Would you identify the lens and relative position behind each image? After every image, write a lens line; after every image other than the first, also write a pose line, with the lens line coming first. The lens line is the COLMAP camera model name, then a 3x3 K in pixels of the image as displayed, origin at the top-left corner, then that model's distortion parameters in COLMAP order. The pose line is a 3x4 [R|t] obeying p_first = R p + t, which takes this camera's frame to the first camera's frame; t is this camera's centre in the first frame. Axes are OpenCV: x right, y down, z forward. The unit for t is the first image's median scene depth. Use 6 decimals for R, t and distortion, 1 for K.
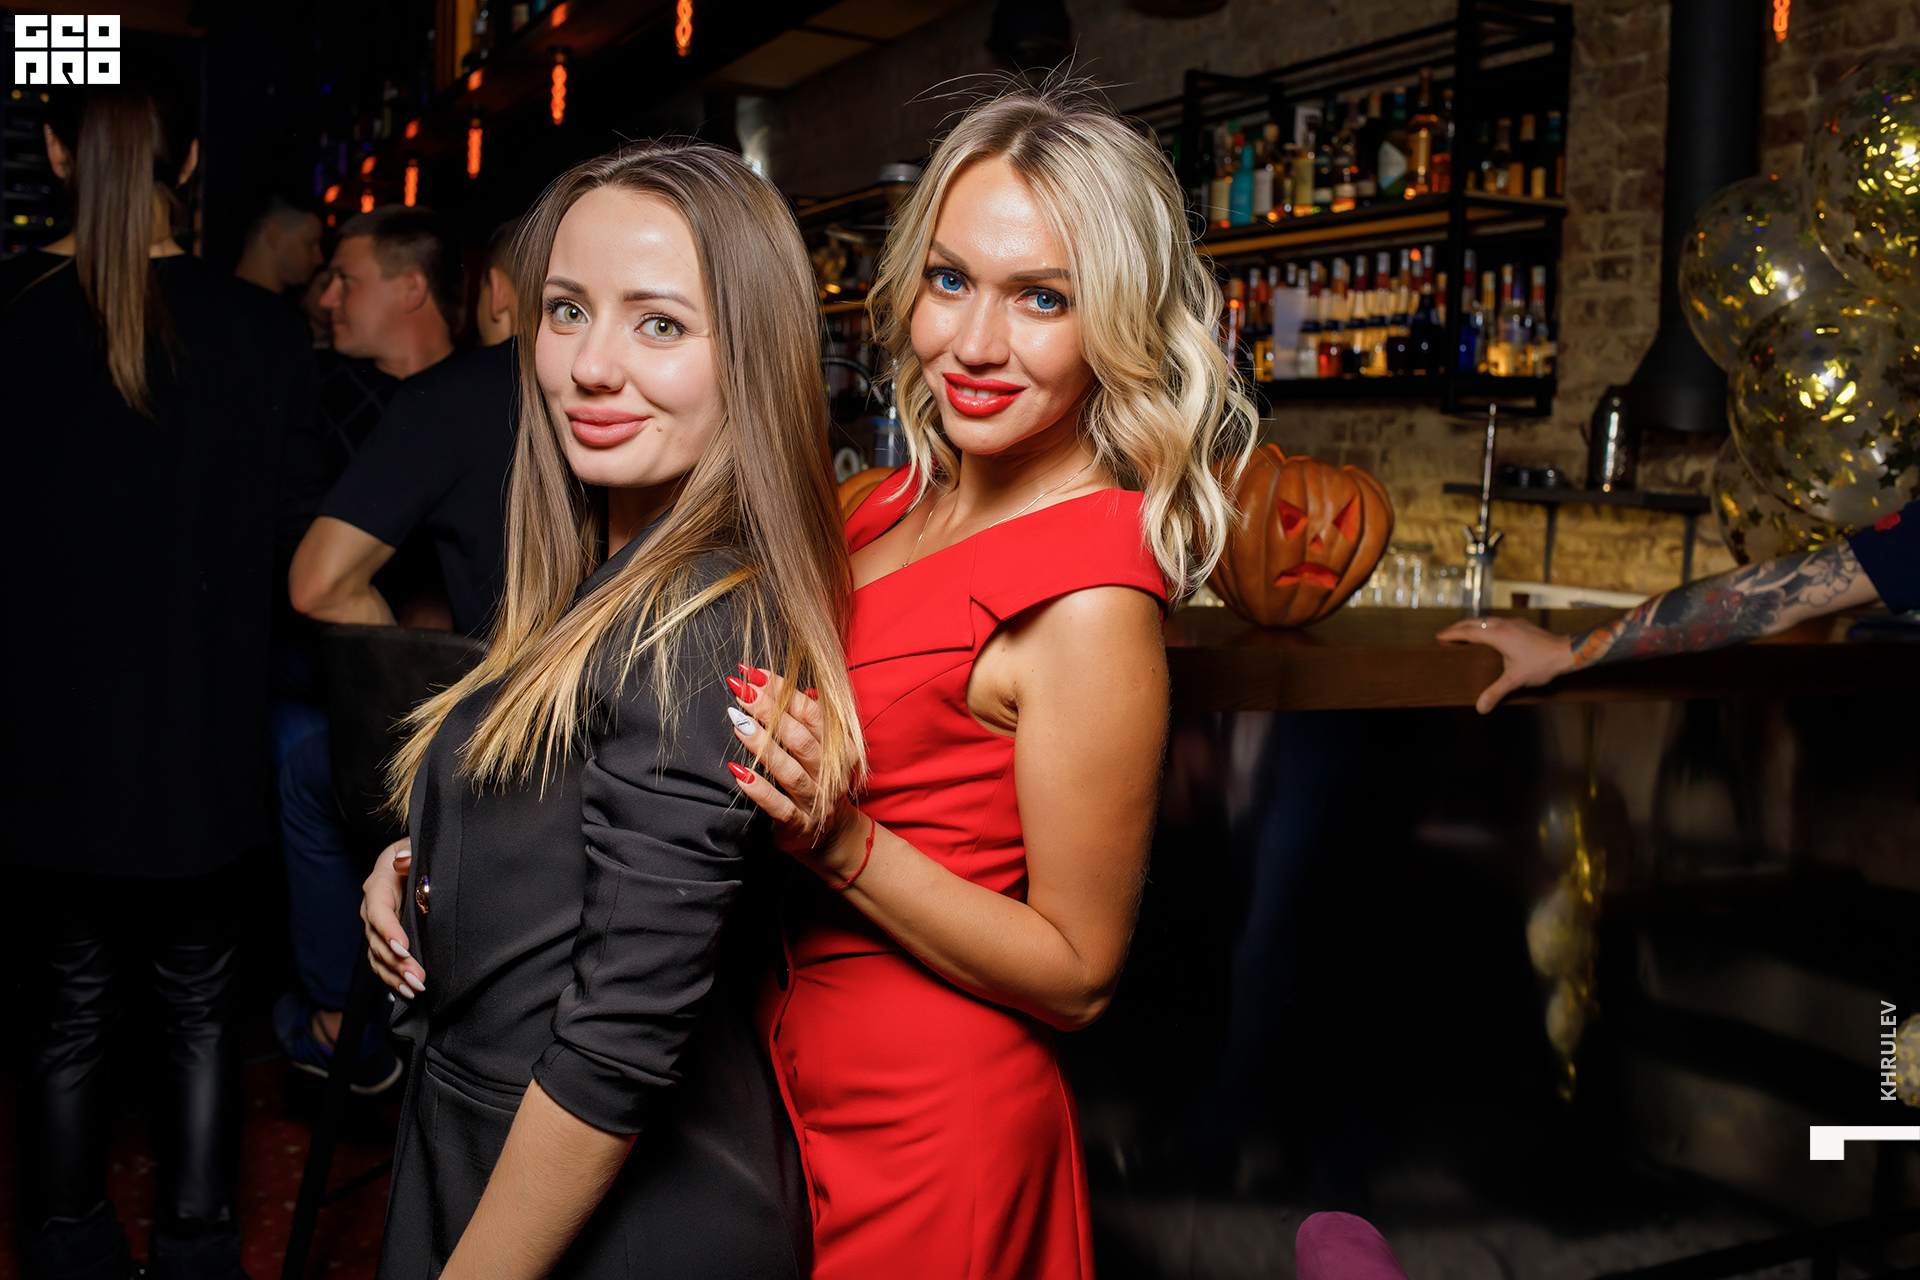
lens RADIAL K [[1903.8, 0, 955.8], [0, 1903.8, 638.6], [0, 0, 1]] dist [-0.031795, 0.000000]
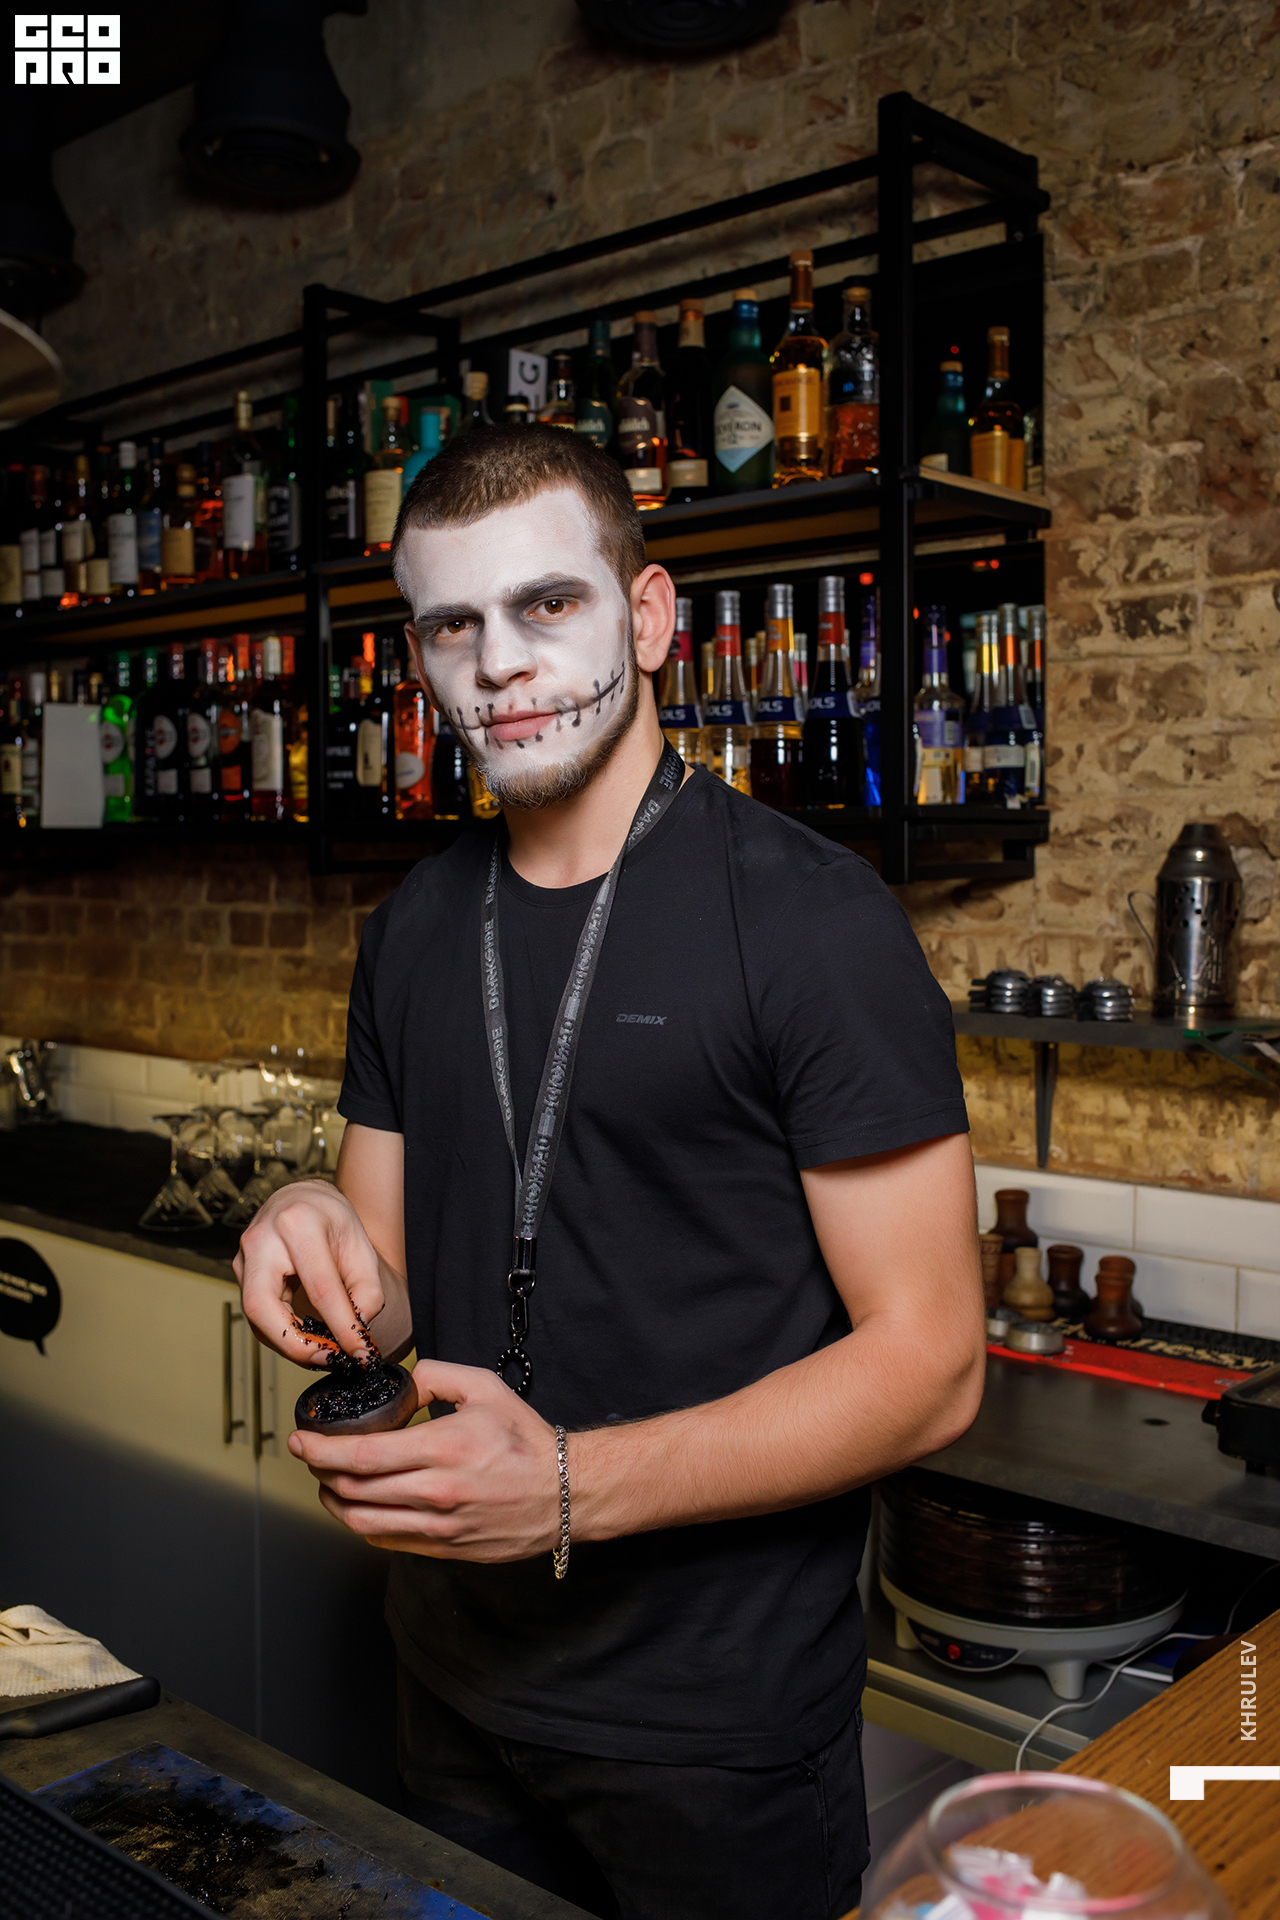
lens RADIAL K [[1903.8, 0, 644.8], [0, 1903.8, 966.5], [0, 0, 1]] dist [-0.031795, 0.000000]
pose [[0.930165, -0.054078, 0.363138, -0.004592], [0.066212, 0.997584, -0.021042, -0.088117], [-0.361123, 0.043616, 0.931498, 0.524893]]
